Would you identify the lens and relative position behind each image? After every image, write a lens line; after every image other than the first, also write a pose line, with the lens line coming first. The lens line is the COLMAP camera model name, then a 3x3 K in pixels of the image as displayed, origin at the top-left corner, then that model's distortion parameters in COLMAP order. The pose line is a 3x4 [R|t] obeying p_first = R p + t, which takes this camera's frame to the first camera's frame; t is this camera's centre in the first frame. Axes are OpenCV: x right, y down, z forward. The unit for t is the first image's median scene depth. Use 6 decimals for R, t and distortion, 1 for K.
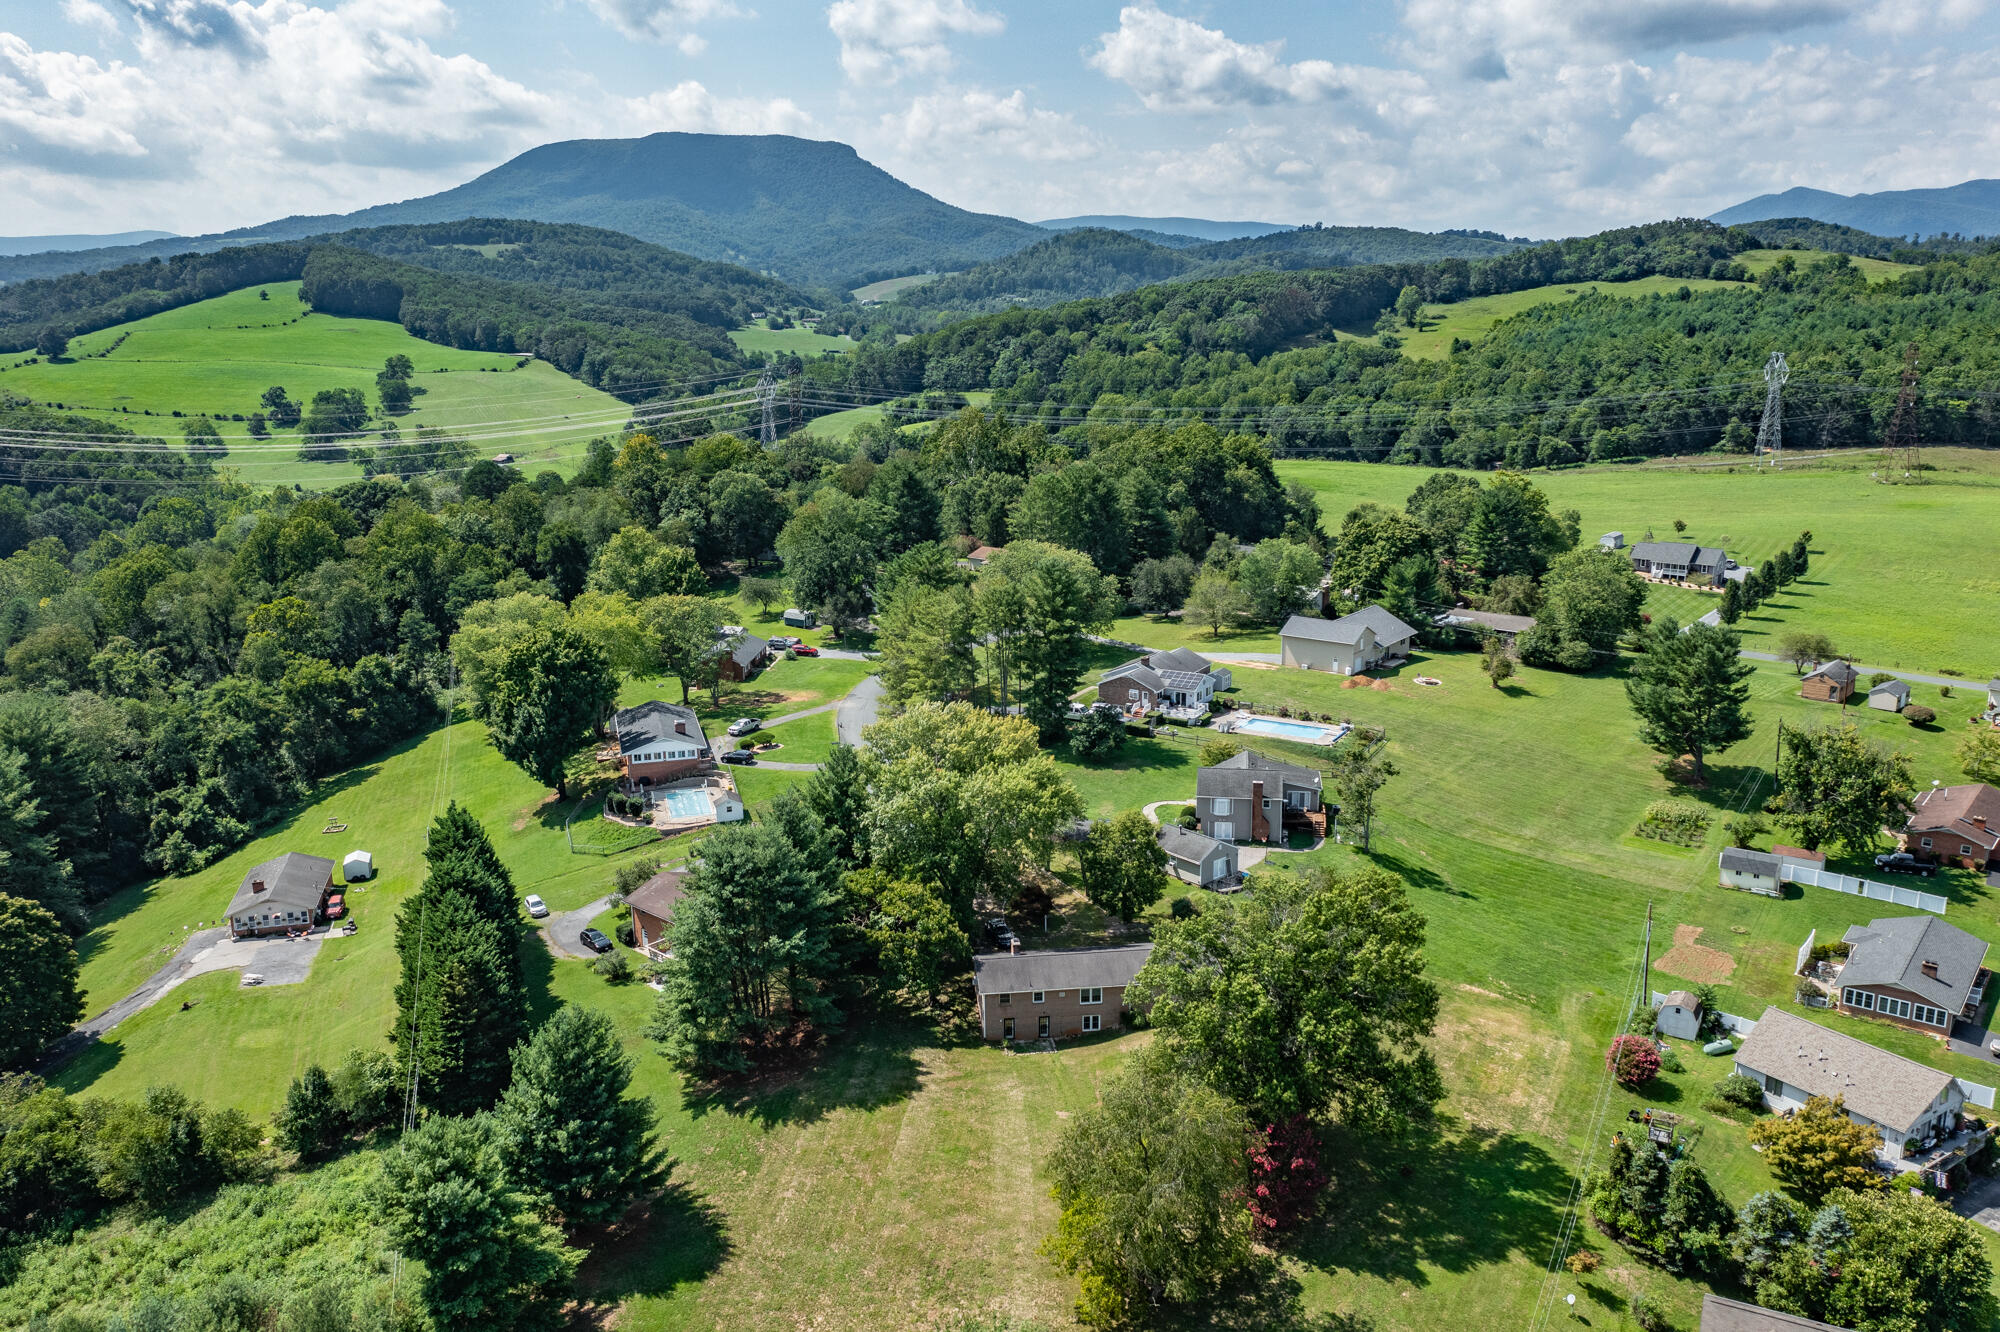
lens RADIAL K [[1594.7, 0, 1000.0], [0, 1594.7, 666.0], [0, 0, 1]] dist [-0.007208, 0.001991]
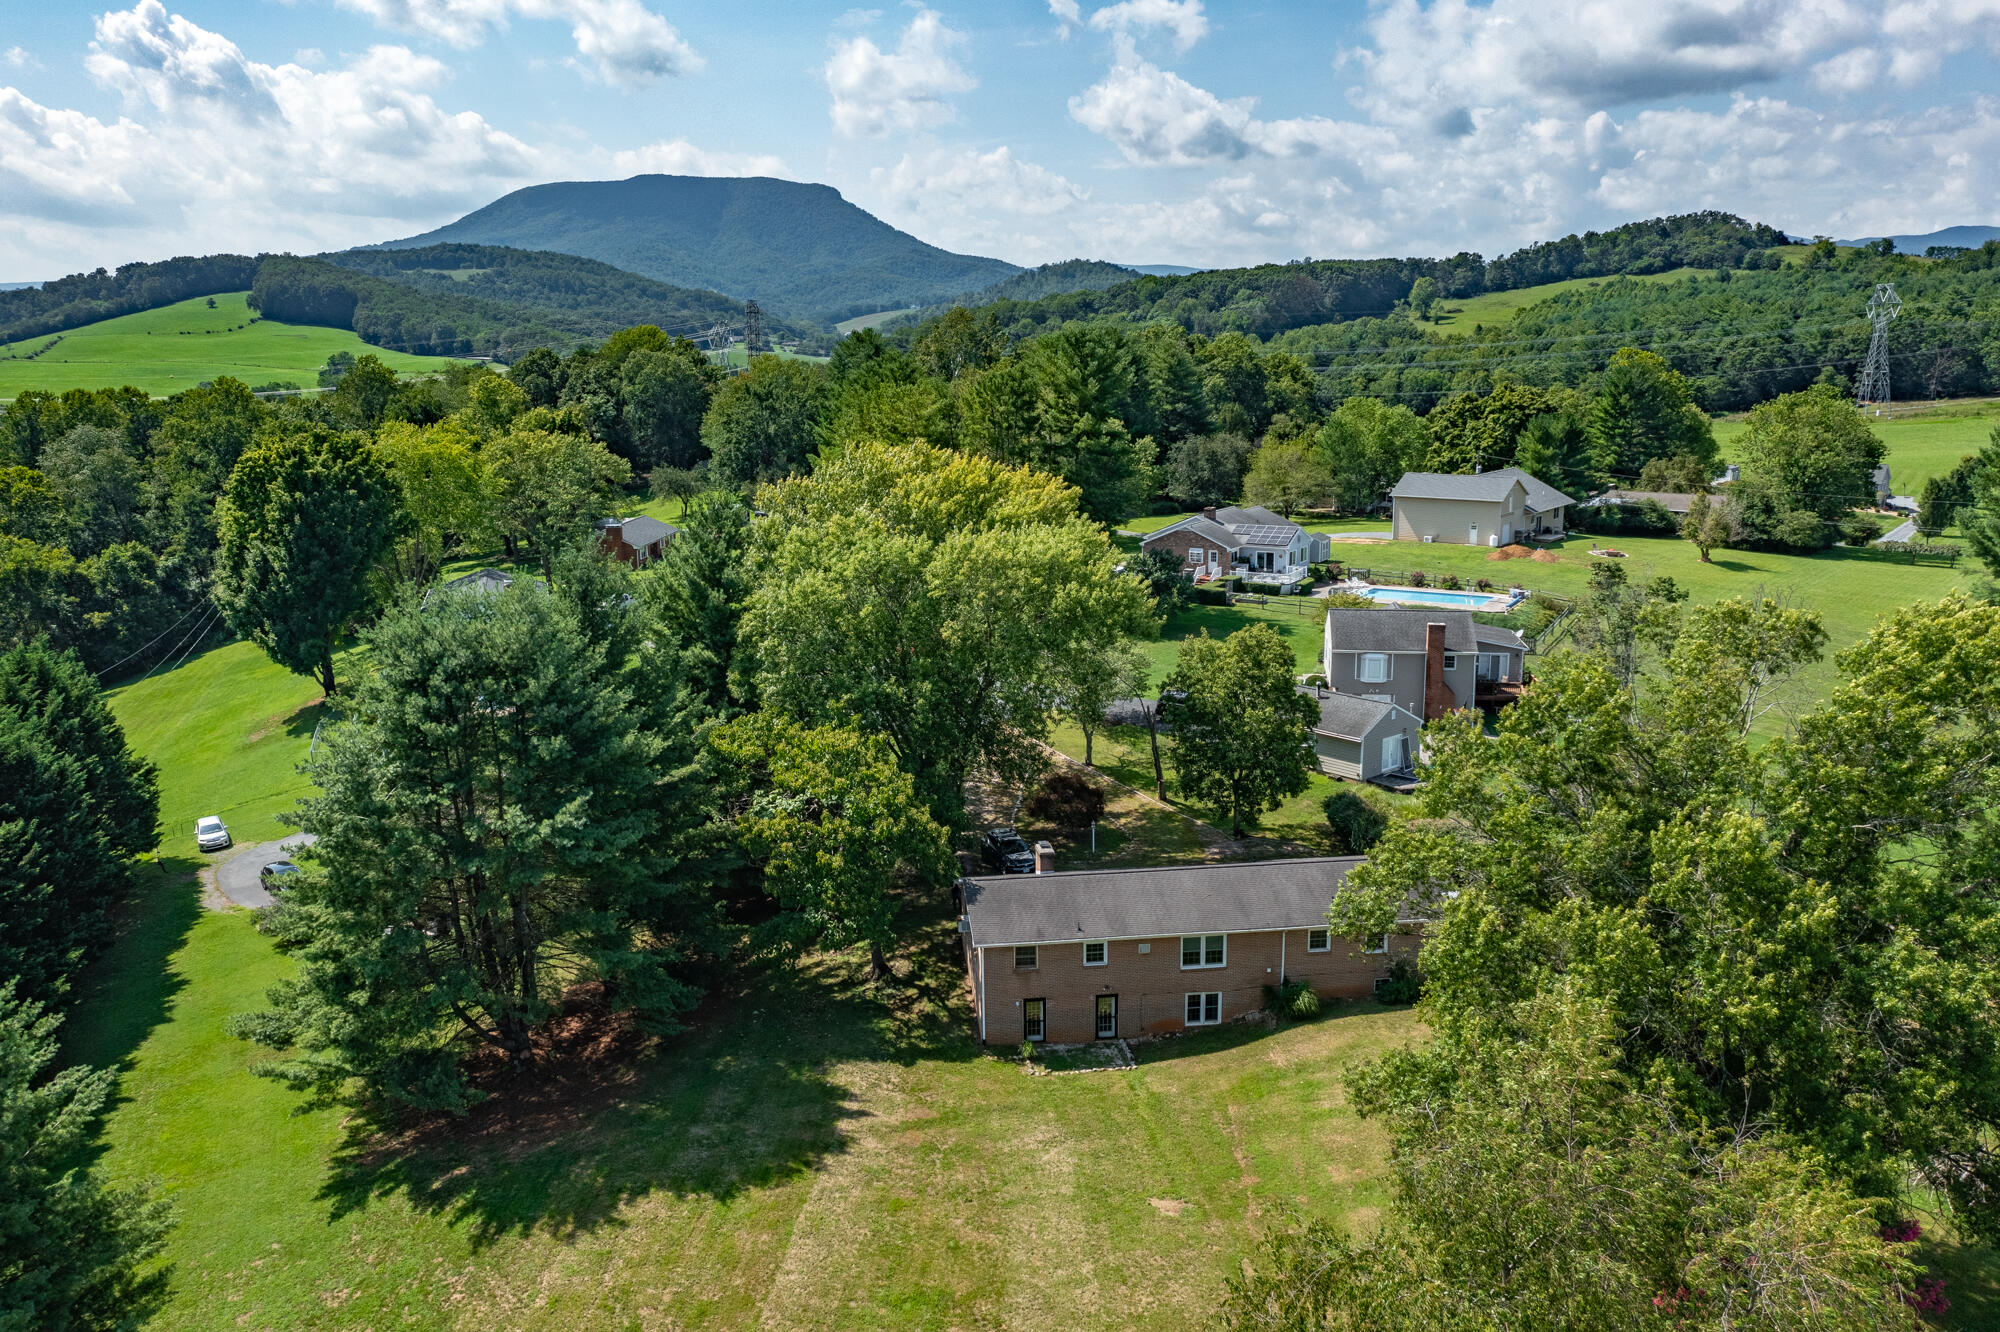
lens RADIAL K [[1594.0, 0, 1000.0], [0, 1594.0, 666.0], [0, 0, 1]] dist [-0.003643, 0.004269]
pose [[0.999957, -0.001894, 0.009041, -0.005652], [0.002174, 0.999516, -0.031034, 0.086377], [-0.008978, 0.031052, 0.999477, 0.328906]]
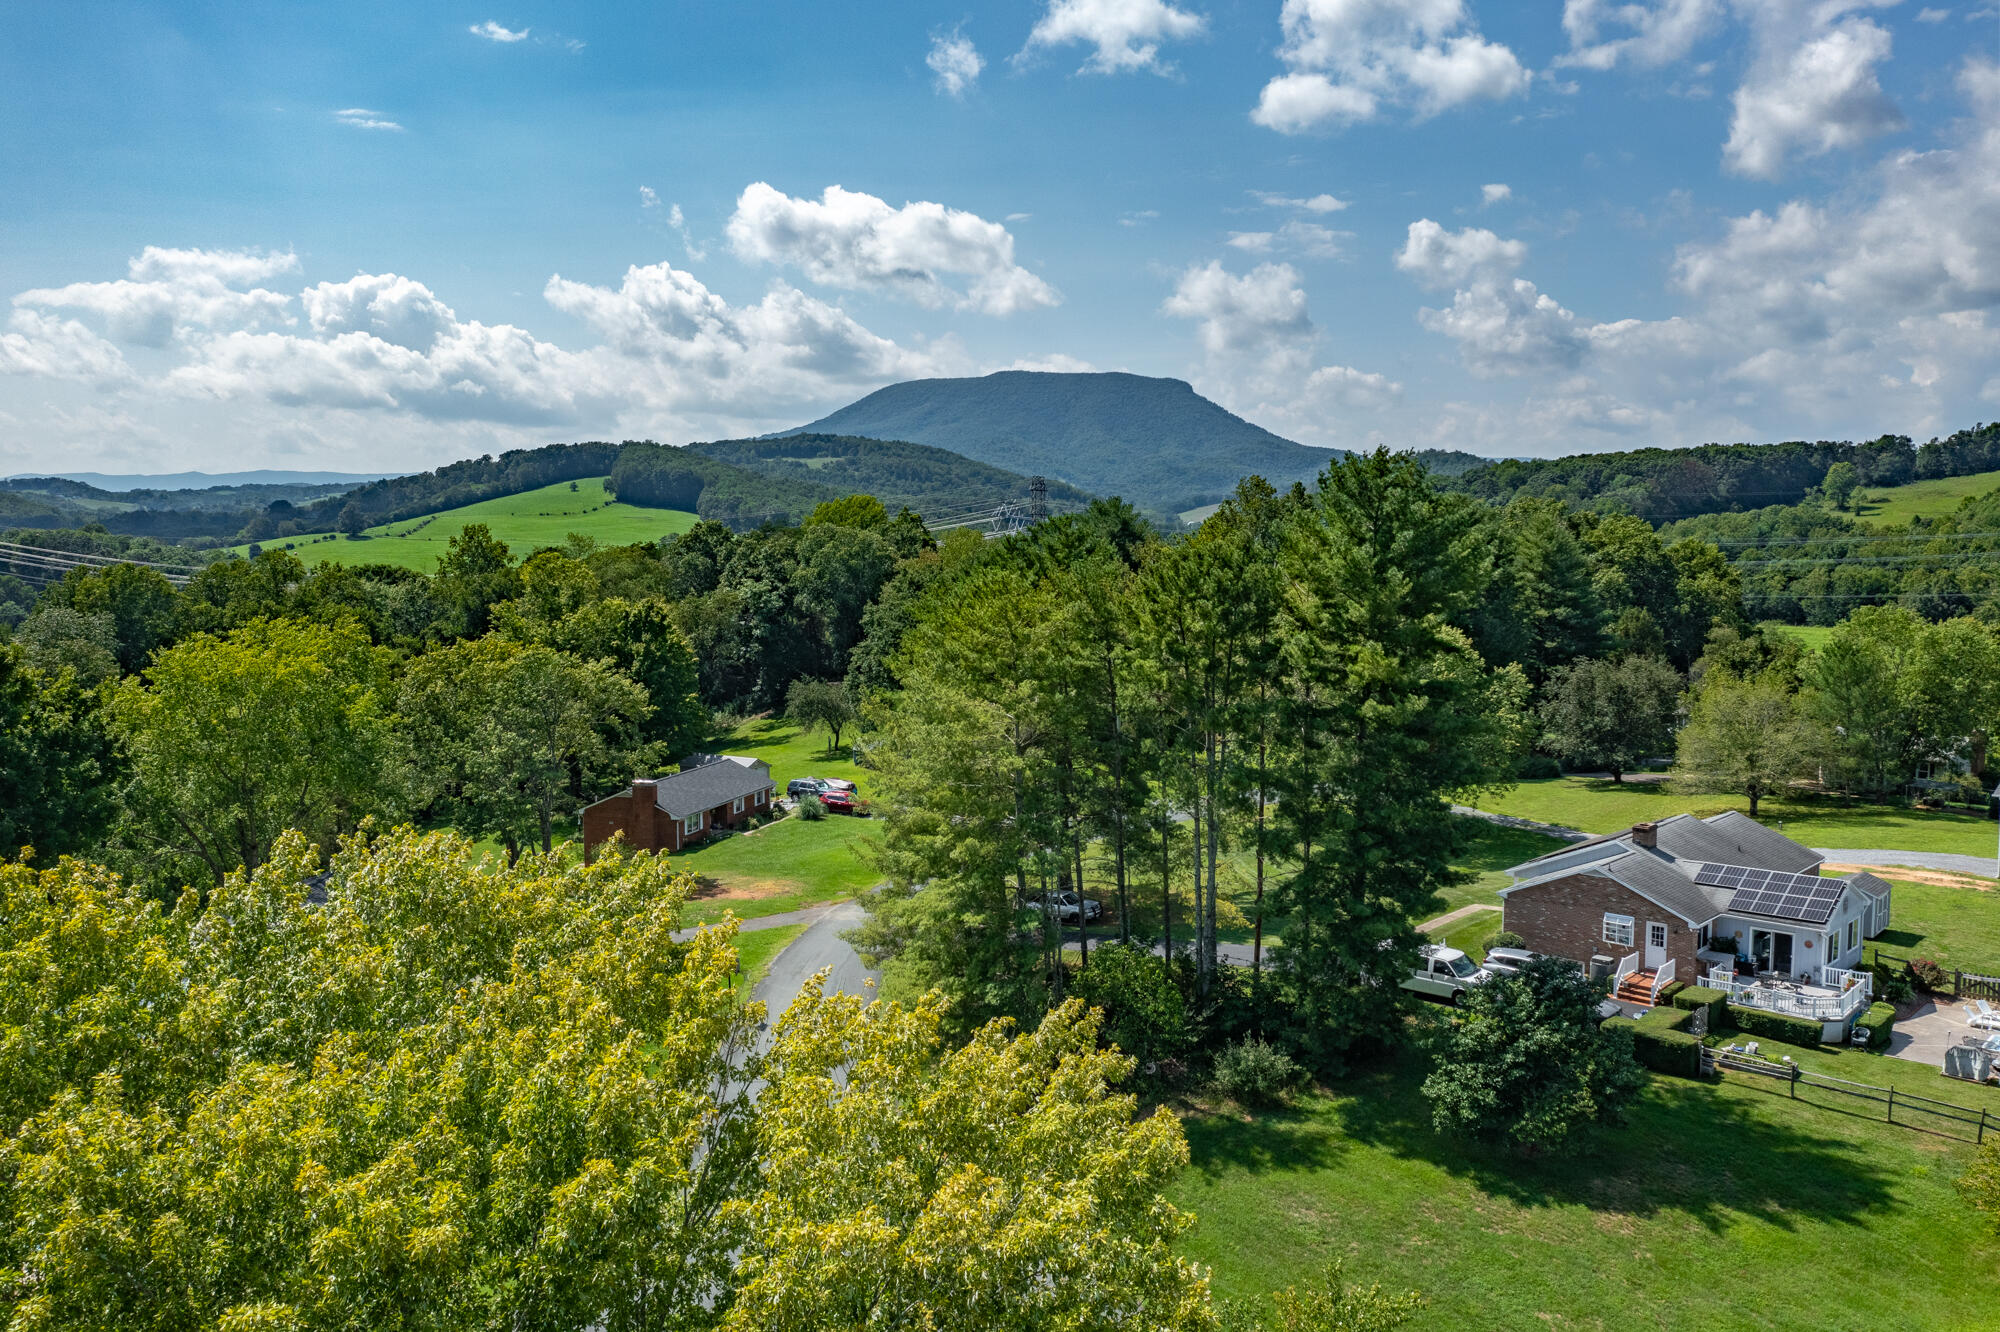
lens RADIAL K [[1594.0, 0, 1000.0], [0, 1594.0, 666.0], [0, 0, 1]] dist [-0.003643, 0.004269]
pose [[0.978648, 0.027855, -0.203649, 0.024523], [-0.057514, 0.988308, -0.141206, 0.018035], [0.197335, 0.149904, 0.968807, 0.654064]]
